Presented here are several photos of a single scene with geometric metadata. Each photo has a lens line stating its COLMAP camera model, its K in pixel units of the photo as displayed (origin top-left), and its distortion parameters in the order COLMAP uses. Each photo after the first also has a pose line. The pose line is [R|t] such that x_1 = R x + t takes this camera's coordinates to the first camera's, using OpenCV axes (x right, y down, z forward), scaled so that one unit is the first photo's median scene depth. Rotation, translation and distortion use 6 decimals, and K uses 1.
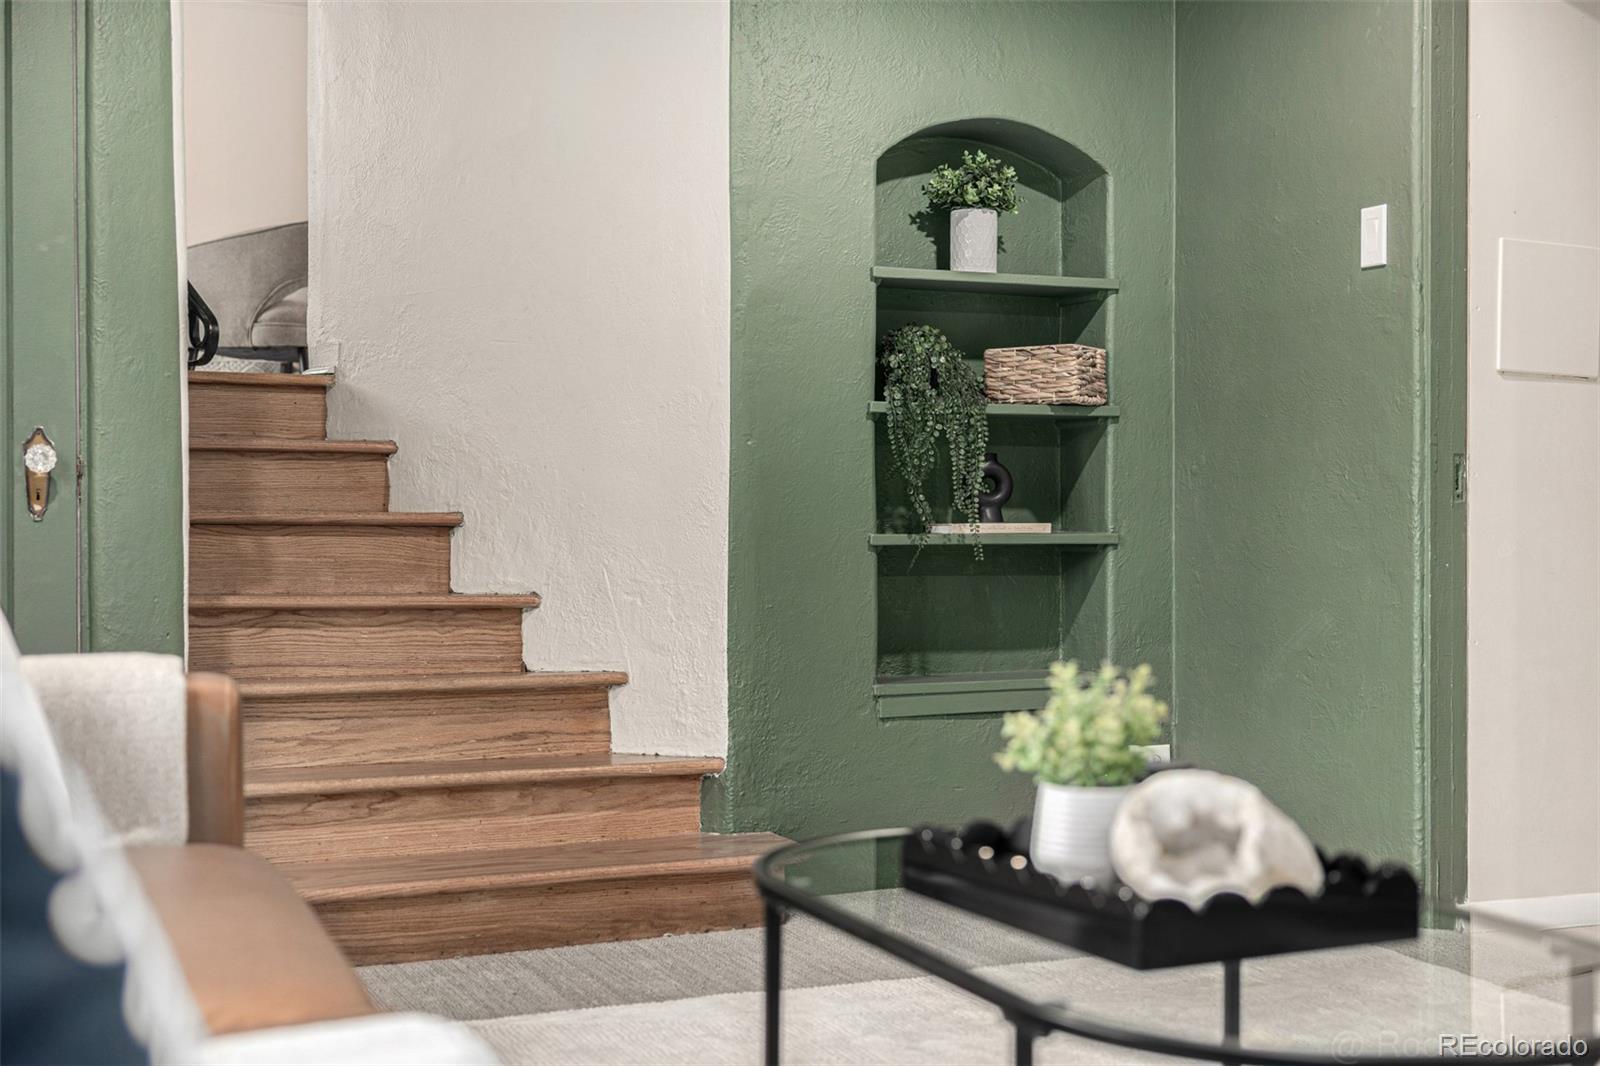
lens RADIAL K [[2080.2, 0, 800.0], [0, 2080.2, 533.0], [0, 0, 1]] dist [0.004393, 0.003471]
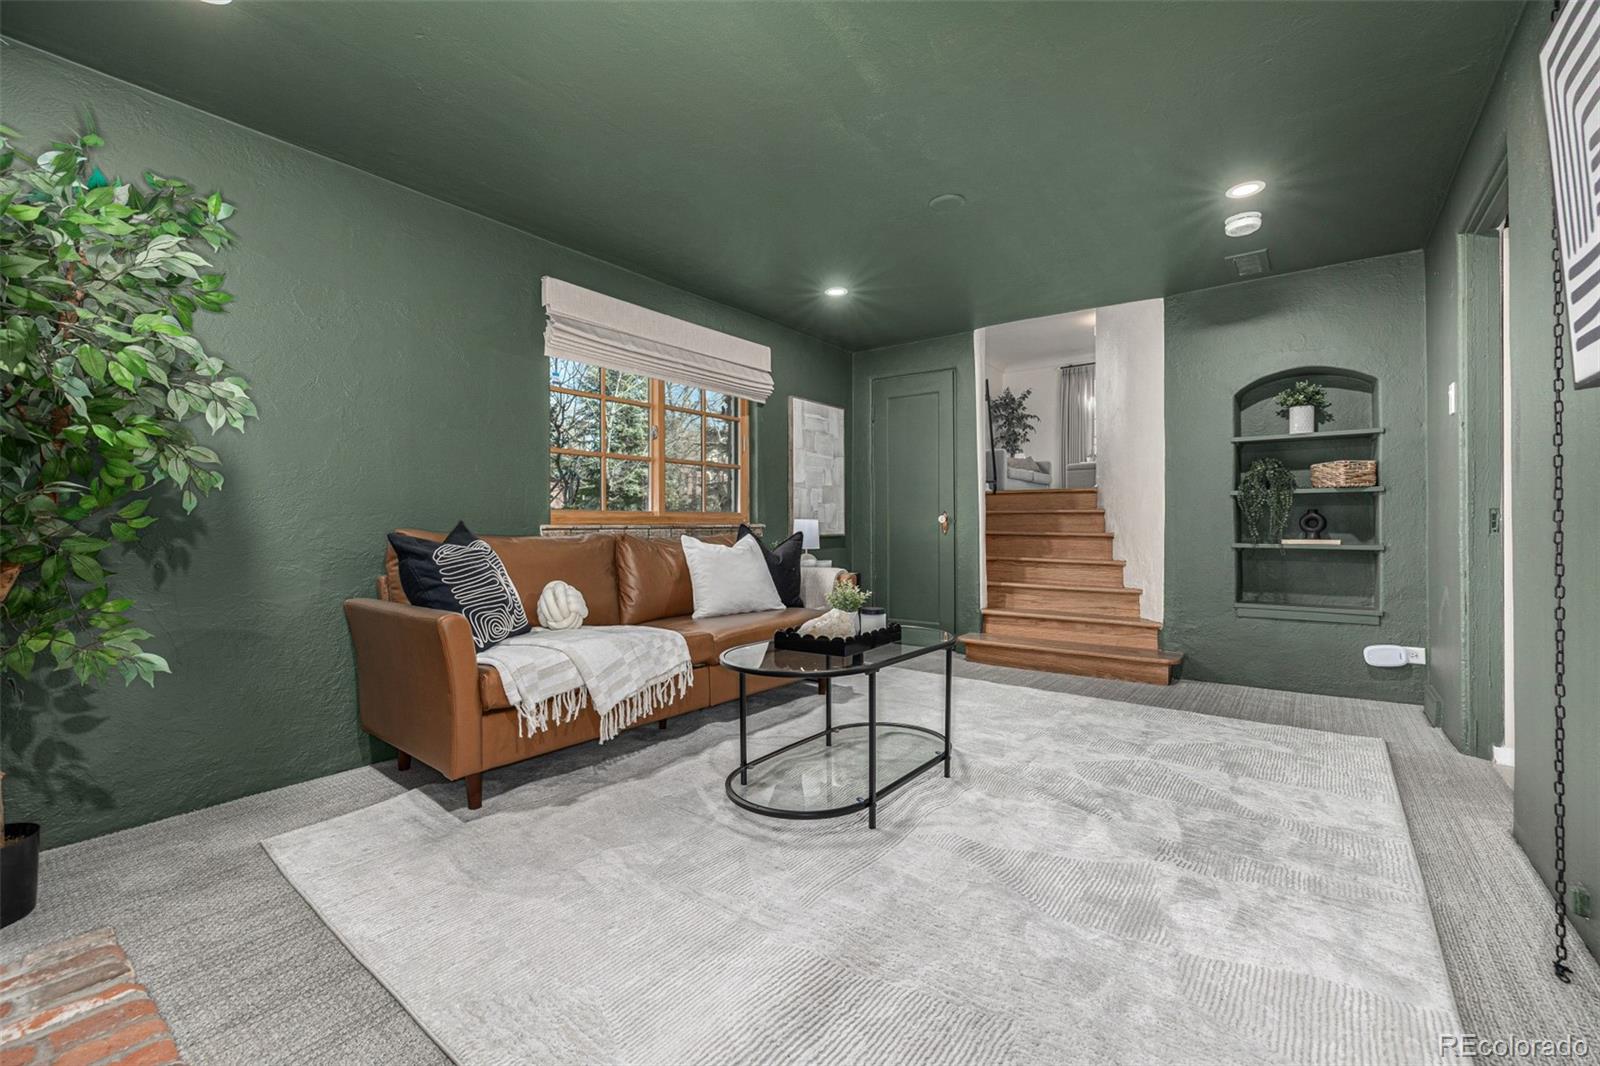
lens RADIAL K [[673.0, 0, 794.6], [0, 673.0, 525.4], [0, 0, 1]] dist [0.002783, 0.000190]
pose [[0.477149, 0.000477, -0.878822, 0.493577], [-0.005170, 0.999984, -0.002265, -0.016537], [0.878807, 0.005624, 0.477144, 0.137436]]
